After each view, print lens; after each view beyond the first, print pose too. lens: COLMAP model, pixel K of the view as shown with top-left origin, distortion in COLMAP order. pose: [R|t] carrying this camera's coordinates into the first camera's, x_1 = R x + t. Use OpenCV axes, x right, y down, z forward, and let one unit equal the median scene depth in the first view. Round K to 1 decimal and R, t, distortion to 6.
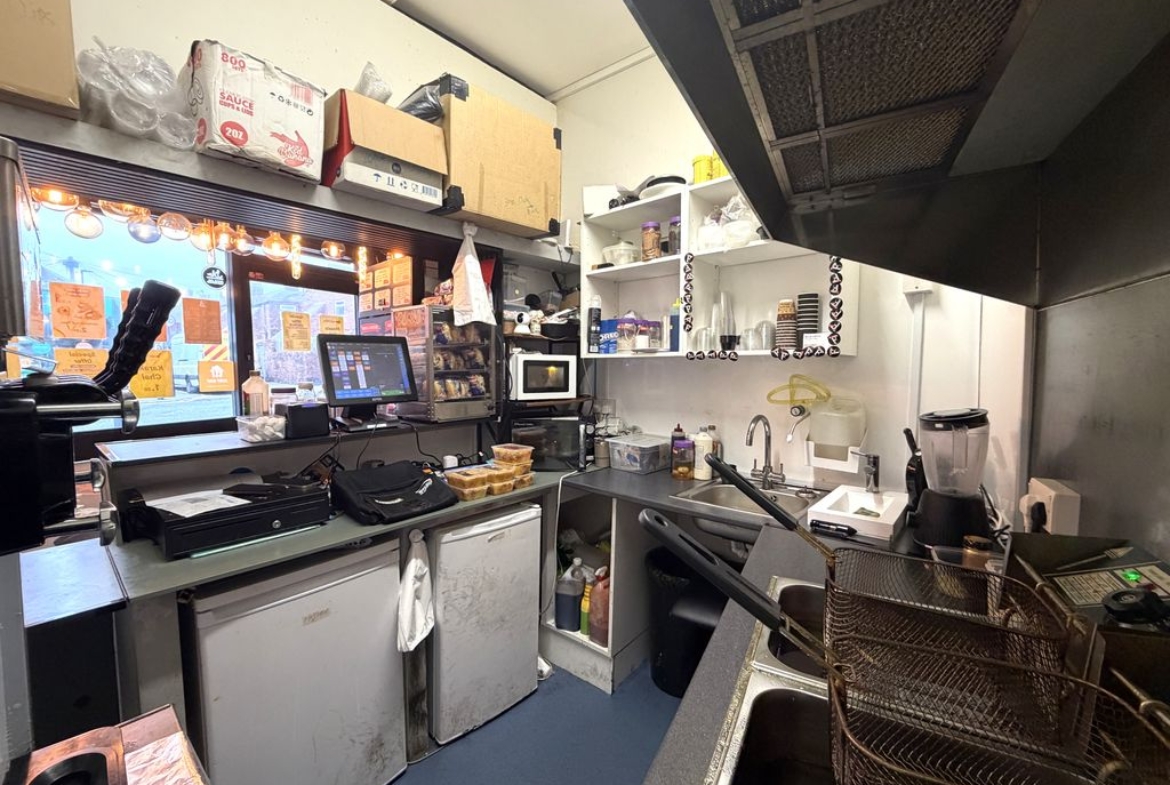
lens RADIAL K [[474.8, 0, 582.4], [0, 474.8, 395.1], [0, 0, 1]] dist [-0.000158, 0.000510]
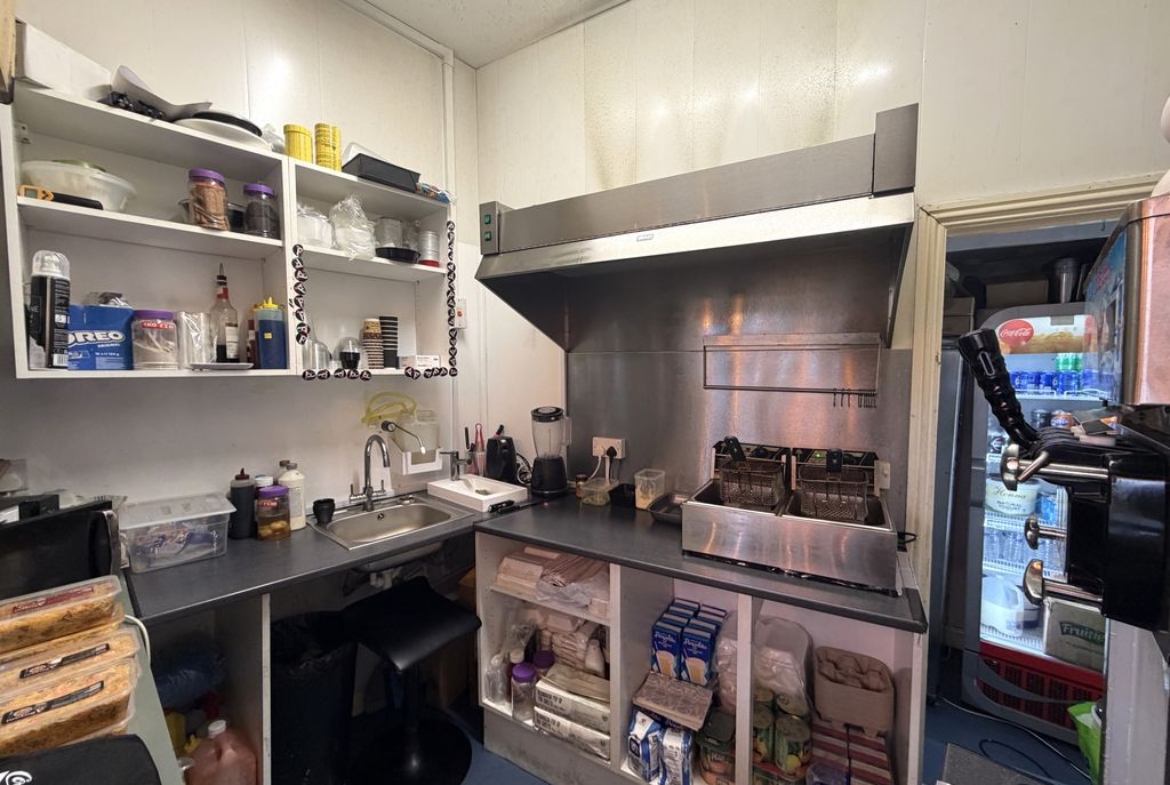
lens RADIAL K [[474.8, 0, 583.2], [0, 474.8, 398.4], [0, 0, 1]] dist [-0.000158, 0.000510]
pose [[0.008064, -0.060207, 0.998153, -0.566537], [0.065326, 0.996085, 0.059554, -0.061349], [-0.997831, 0.064725, 0.011965, 0.535304]]
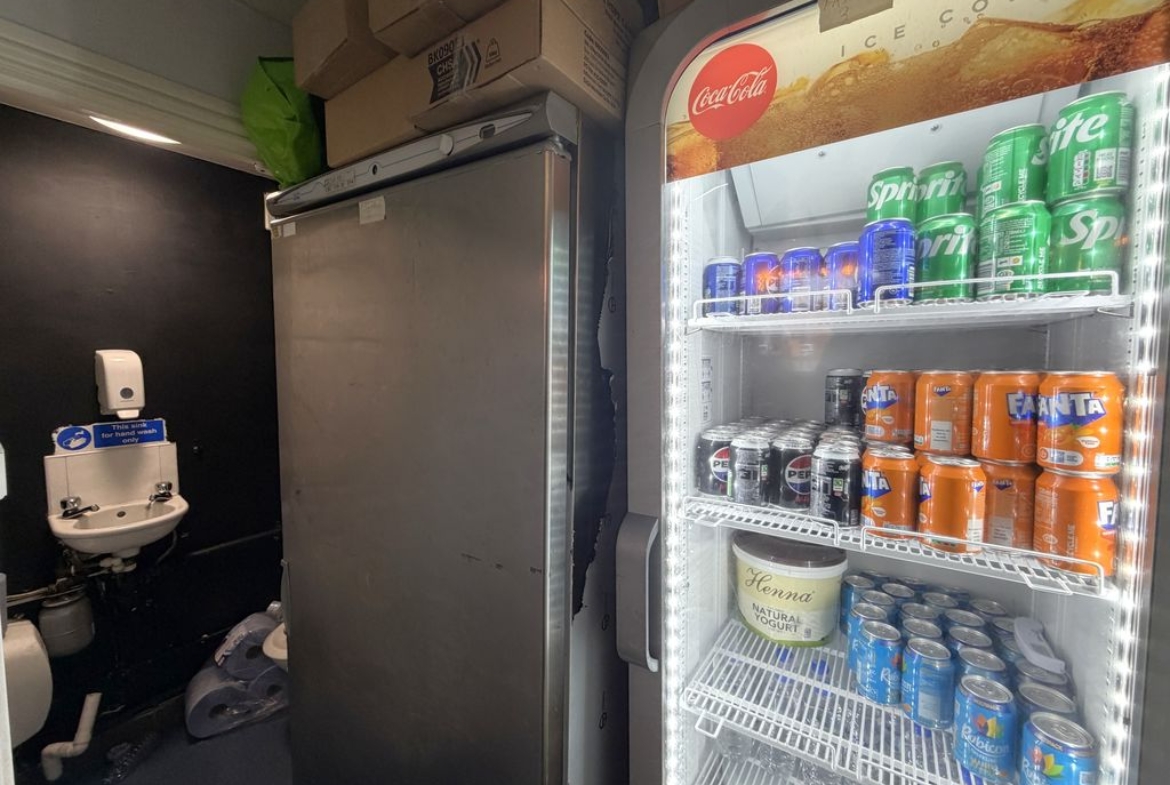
lens RADIAL K [[474.8, 0, 581.1], [0, 474.8, 389.1], [0, 0, 1]] dist [-0.000158, 0.000510]
pose [[-0.129558, -0.055638, 0.990010, 0.216720], [0.060869, 0.996095, 0.063945, 0.089276], [-0.989702, 0.068546, -0.125666, -0.291754]]
